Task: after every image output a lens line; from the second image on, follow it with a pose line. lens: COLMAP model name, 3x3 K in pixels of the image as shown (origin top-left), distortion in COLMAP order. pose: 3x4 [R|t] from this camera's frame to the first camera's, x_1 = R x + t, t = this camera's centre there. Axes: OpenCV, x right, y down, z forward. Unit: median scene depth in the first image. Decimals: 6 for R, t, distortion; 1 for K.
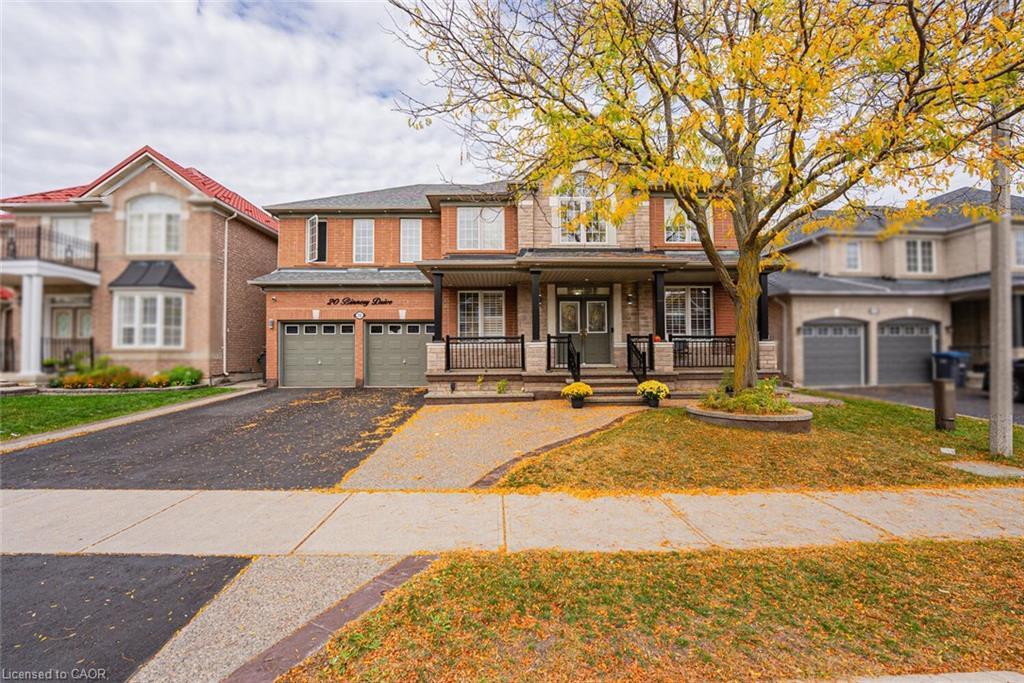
lens RADIAL K [[414.9, 0, 512.0], [0, 414.9, 341.5], [0, 0, 1]] dist [-0.002891, -0.000165]
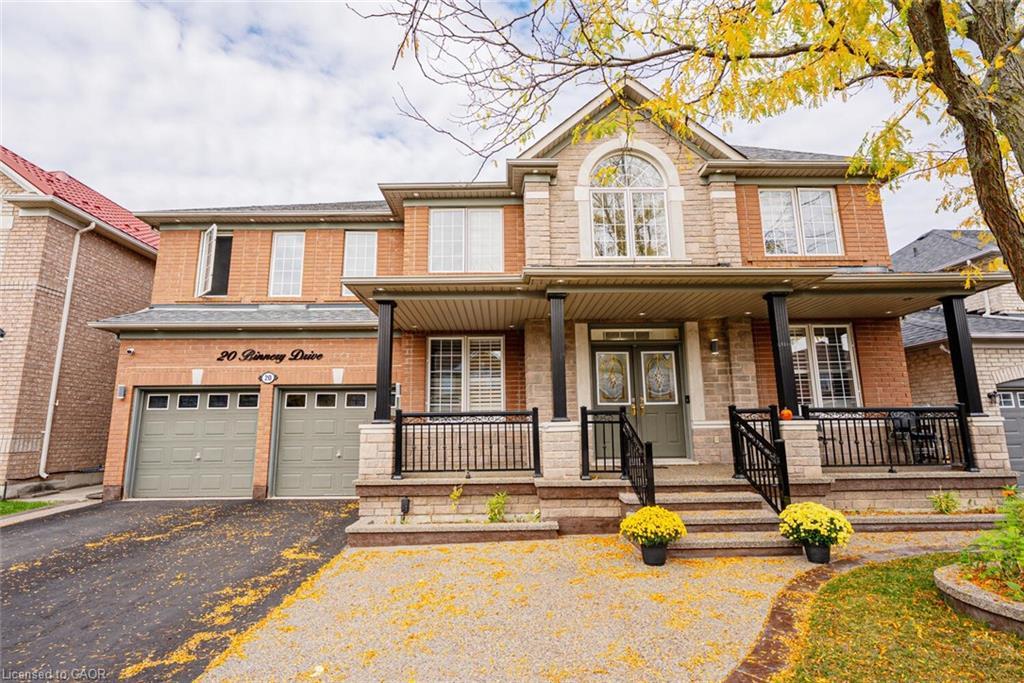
lens RADIAL K [[483.0, 0, 512.0], [0, 483.0, 341.5], [0, 0, 1]] dist [-0.008878, -0.000464]
pose [[0.999889, -0.007235, -0.013034, 0.003306], [0.005123, 0.987843, -0.155370, -0.003607], [0.014000, 0.155286, 0.987770, 0.308736]]
